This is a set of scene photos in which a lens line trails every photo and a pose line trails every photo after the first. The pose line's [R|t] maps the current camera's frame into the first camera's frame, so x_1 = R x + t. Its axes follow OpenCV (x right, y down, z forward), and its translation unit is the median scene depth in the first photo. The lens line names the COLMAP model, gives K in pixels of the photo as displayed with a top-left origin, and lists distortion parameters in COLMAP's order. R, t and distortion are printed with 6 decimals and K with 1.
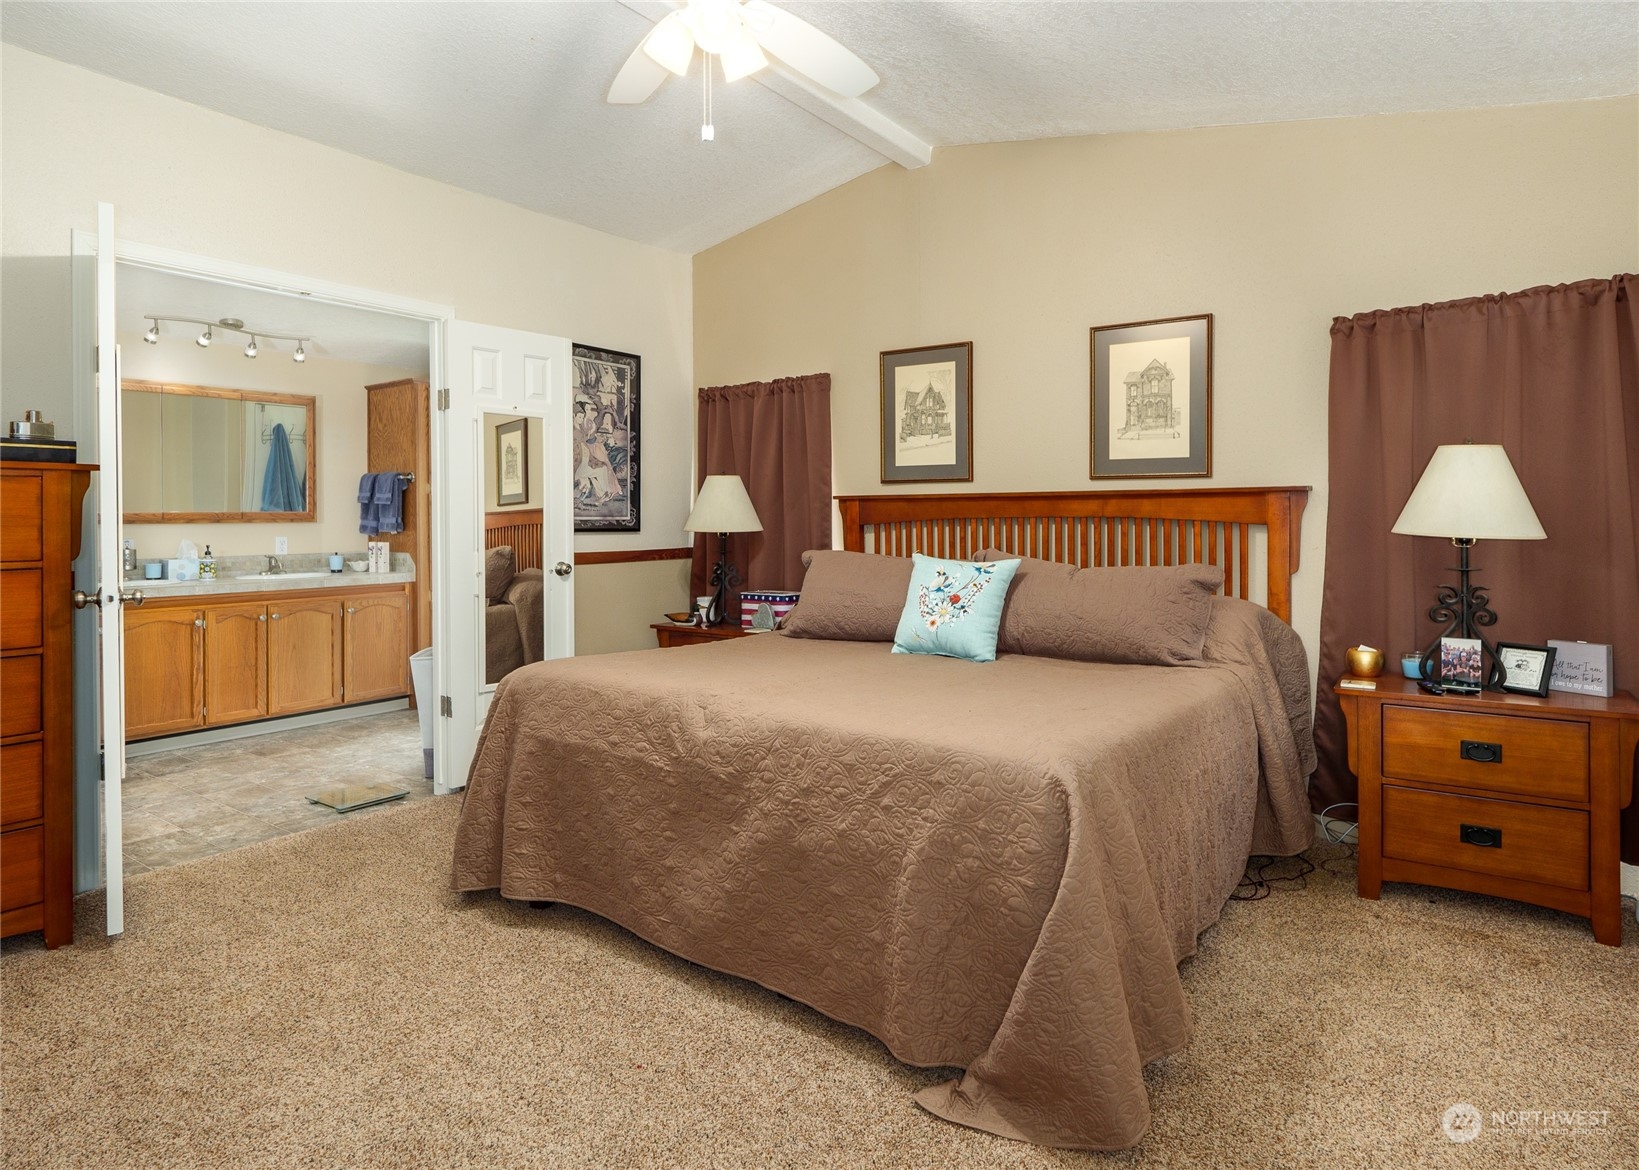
lens RADIAL K [[983.2, 0, 819.4], [0, 983.2, 516.6], [0, 0, 1]] dist [-0.002764, -0.001237]
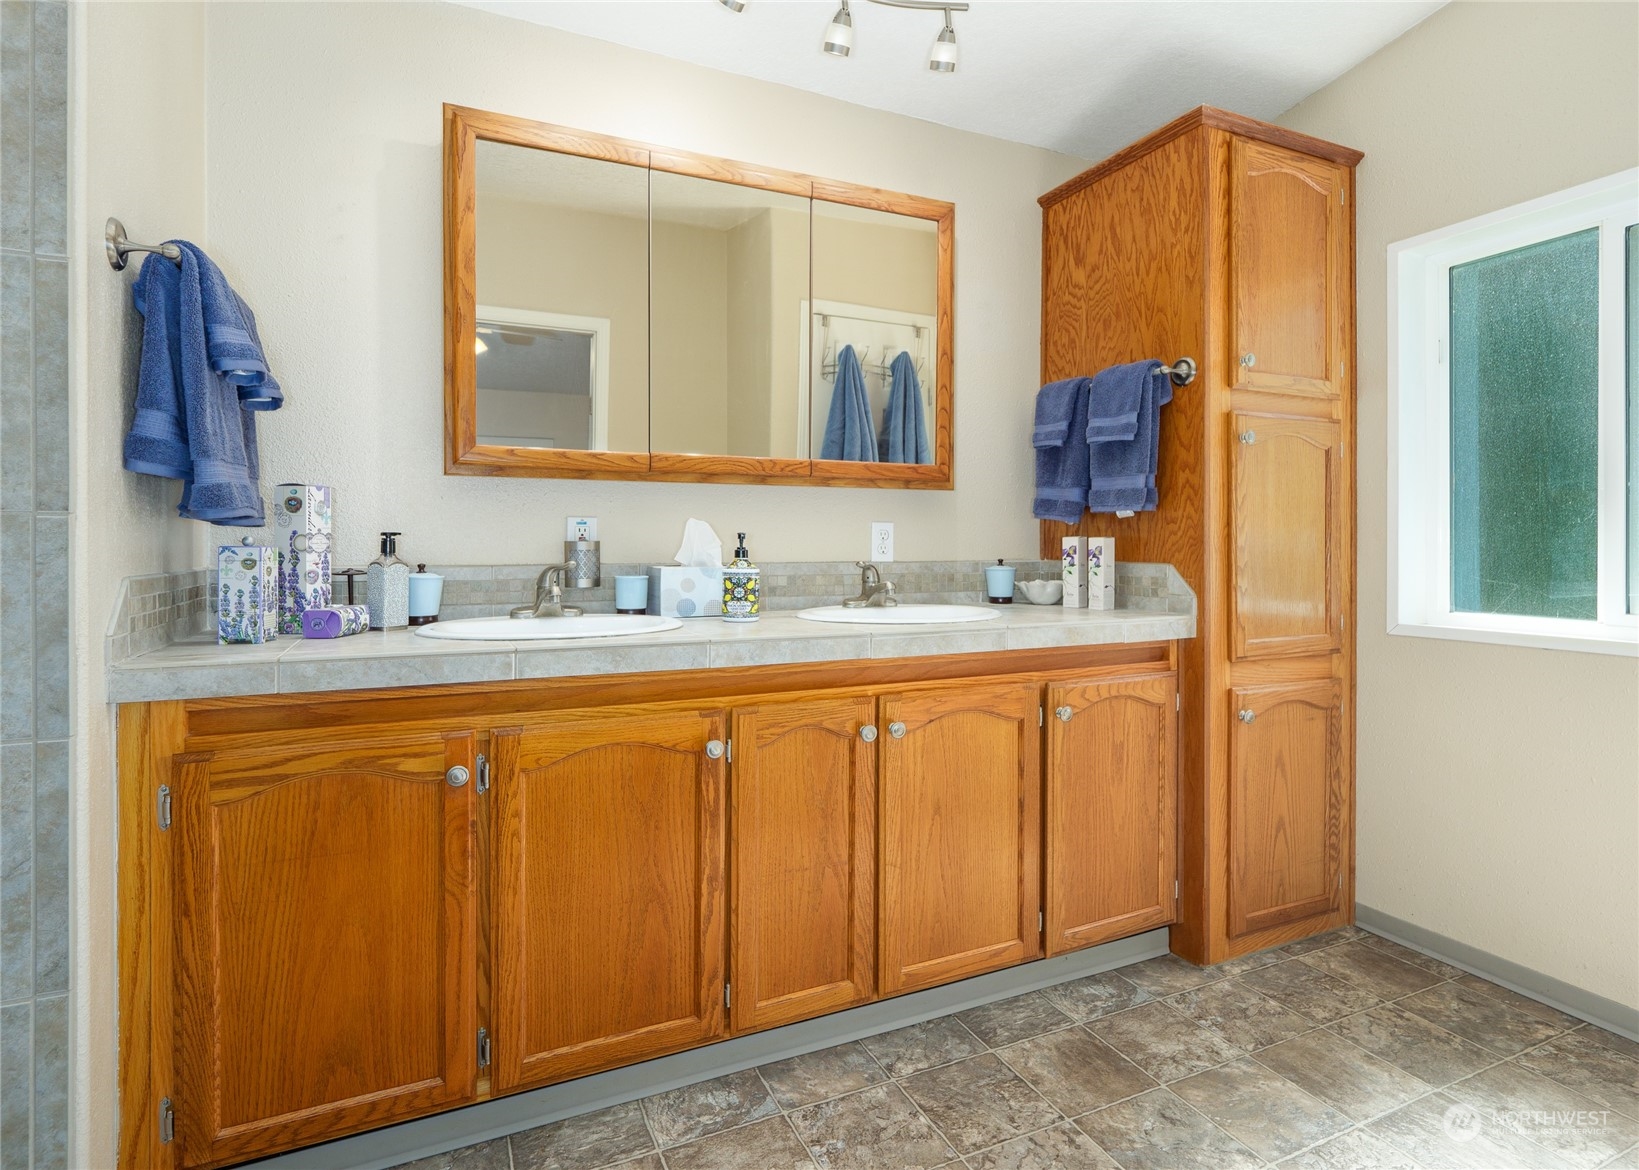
lens RADIAL K [[983.2, 0, 819.4], [0, 983.2, 516.6], [0, 0, 1]] dist [-0.002764, -0.001237]
pose [[0.884813, -0.002746, -0.465938, -0.365278], [-0.007224, 0.999782, -0.019611, 0.027124], [0.465891, 0.020718, 0.884600, 0.591288]]
